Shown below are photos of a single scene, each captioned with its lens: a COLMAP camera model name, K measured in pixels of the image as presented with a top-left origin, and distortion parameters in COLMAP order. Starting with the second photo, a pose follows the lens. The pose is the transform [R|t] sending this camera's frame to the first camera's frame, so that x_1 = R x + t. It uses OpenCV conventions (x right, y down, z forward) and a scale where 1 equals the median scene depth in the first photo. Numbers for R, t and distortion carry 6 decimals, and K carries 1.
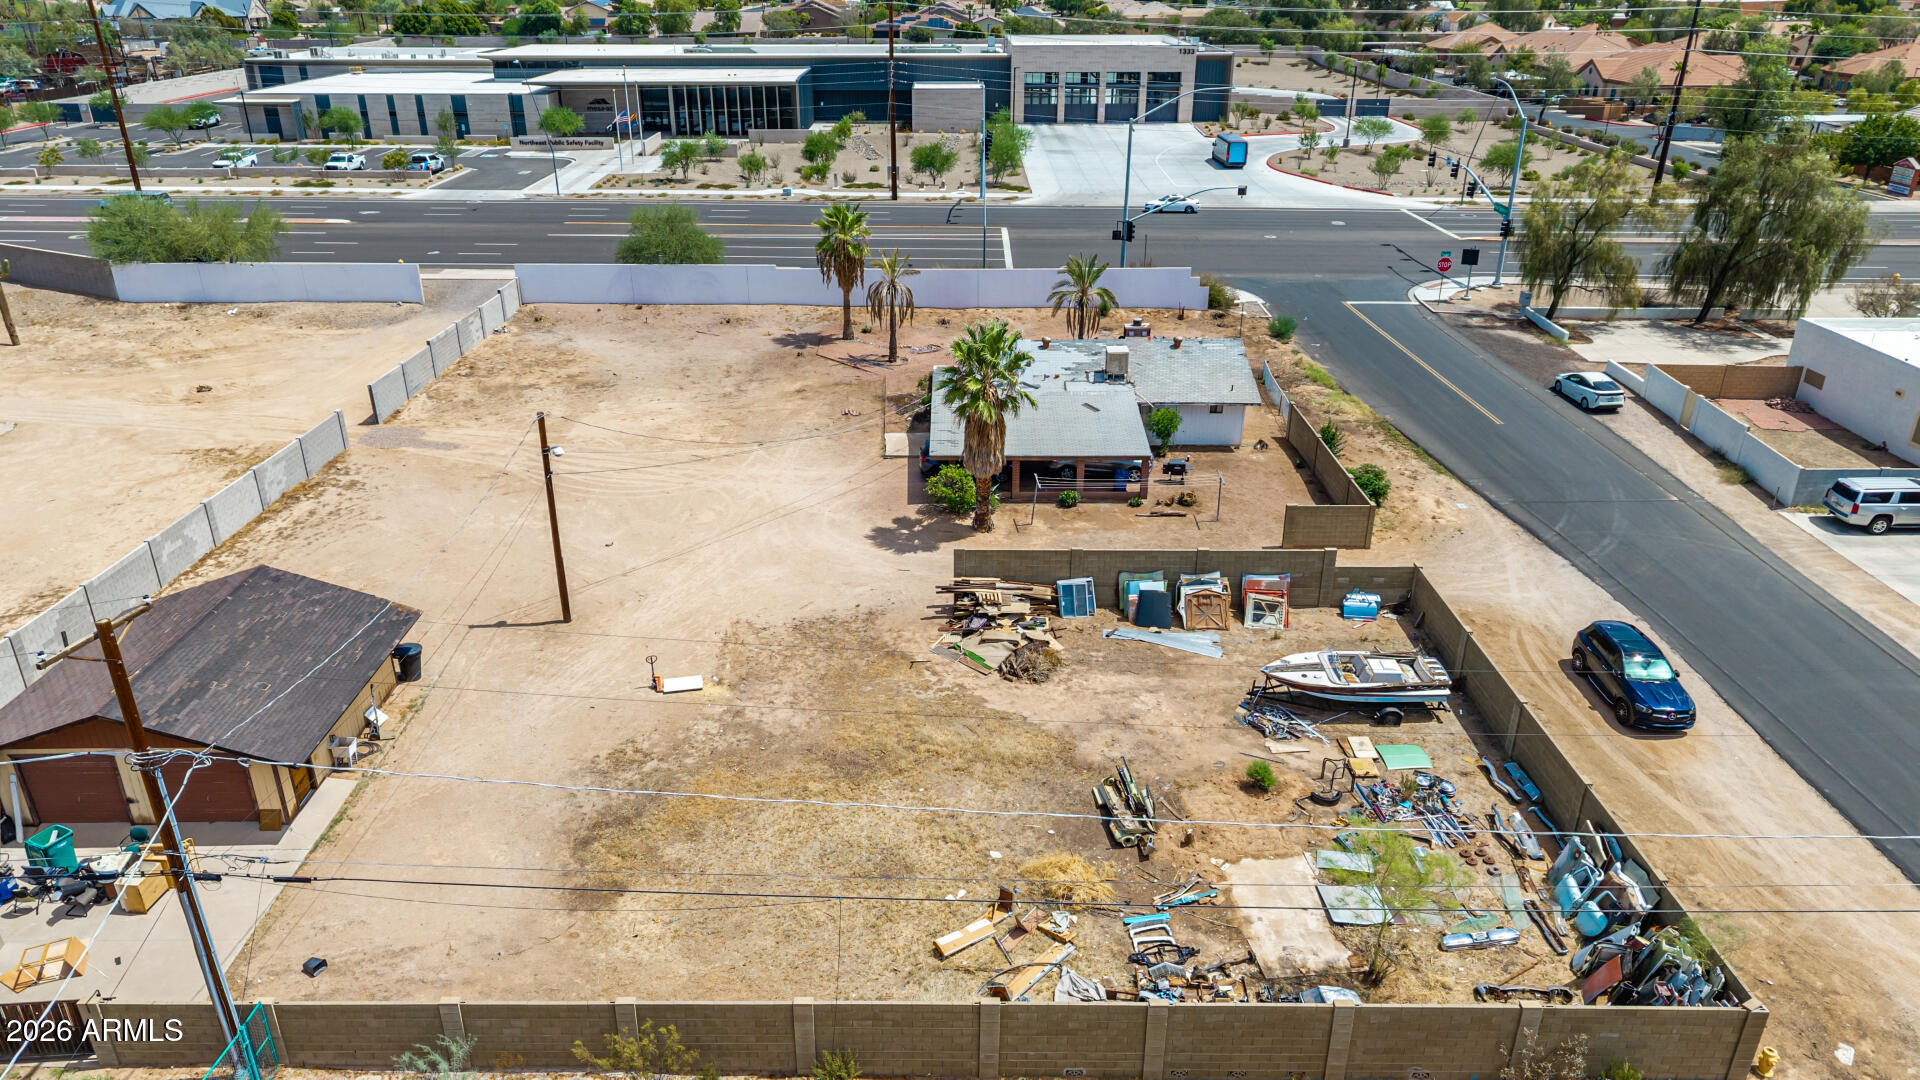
lens RADIAL K [[1280.0, 0, 948.1], [0, 1280.0, 542.6], [0, 0, 1]] dist [0.036518, -0.041692]
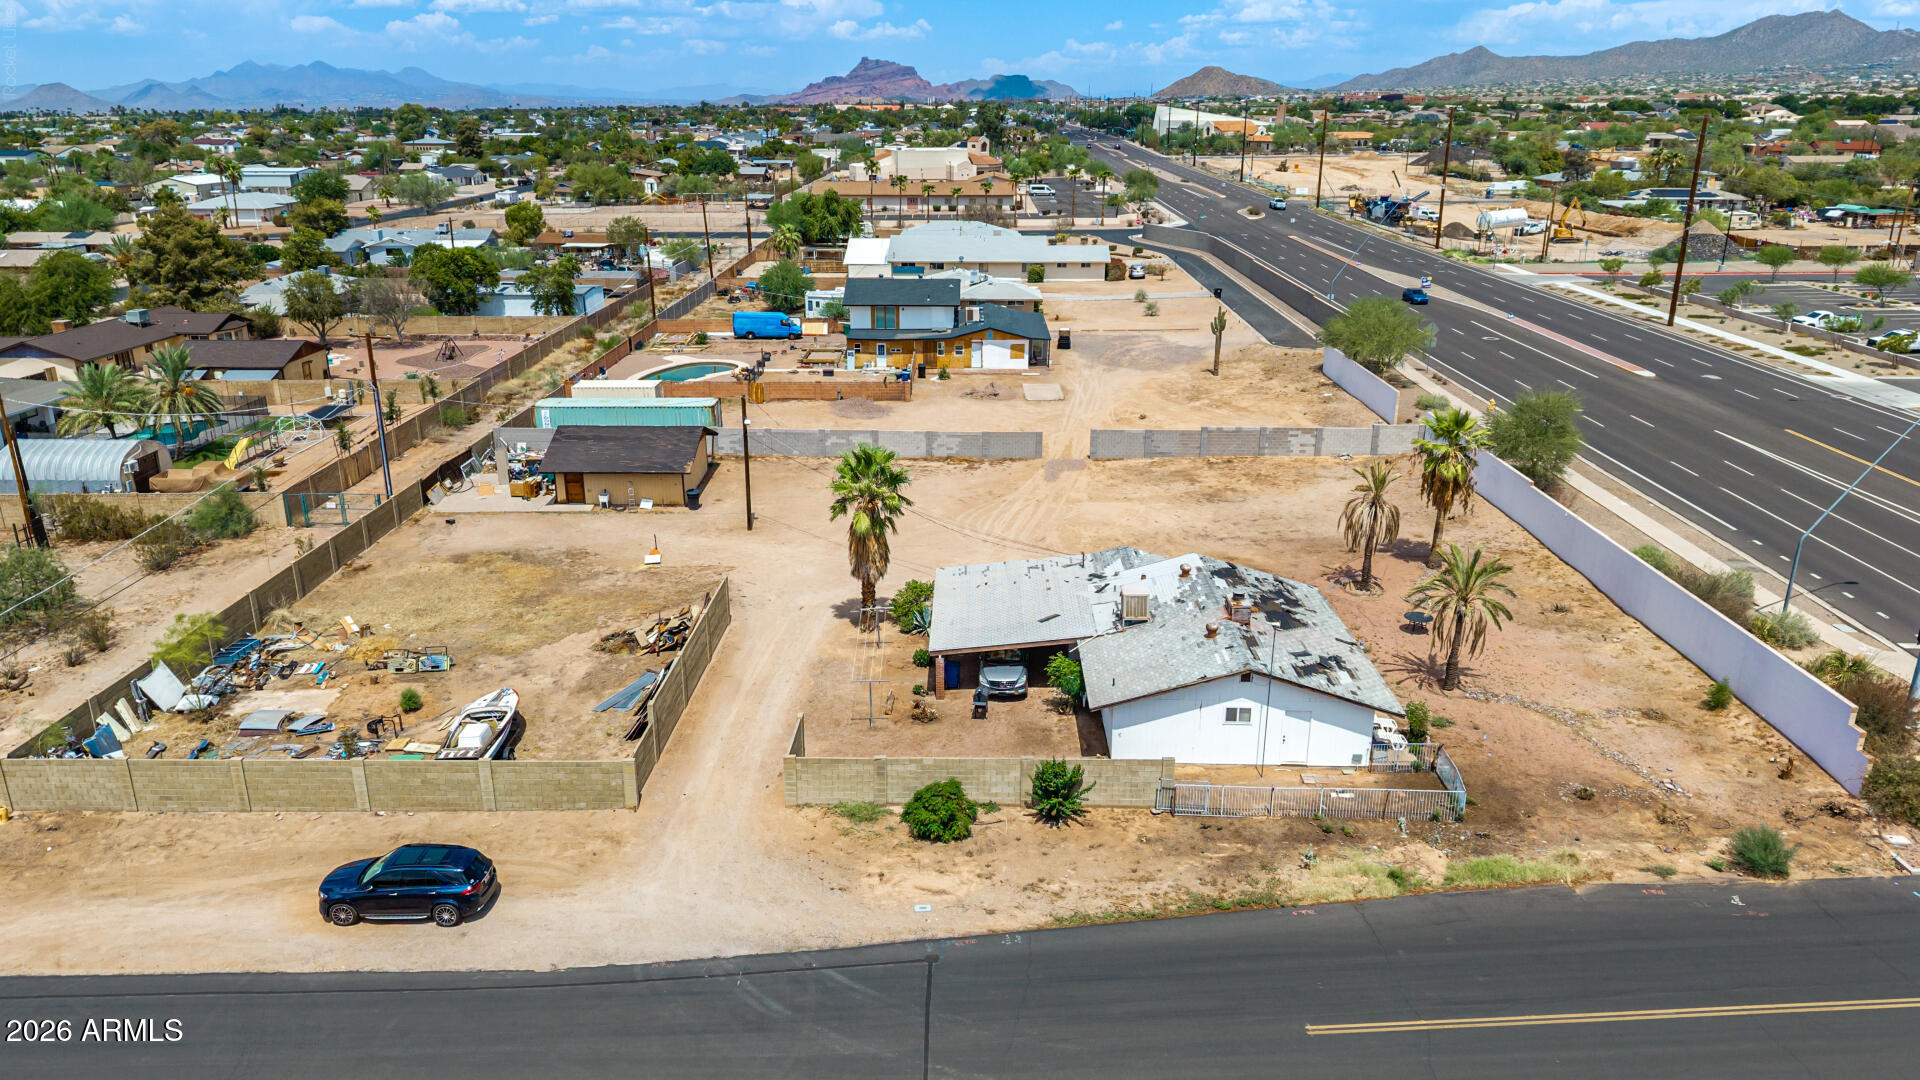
lens RADIAL K [[1280.0, 0, 948.1], [0, 1280.0, 542.6], [0, 0, 1]] dist [0.036518, -0.041692]
pose [[-0.011523, 0.320852, -0.947059, 0.915376], [-0.410047, 0.862308, 0.297129, -0.377937], [0.911992, 0.391763, 0.121628, 0.789465]]
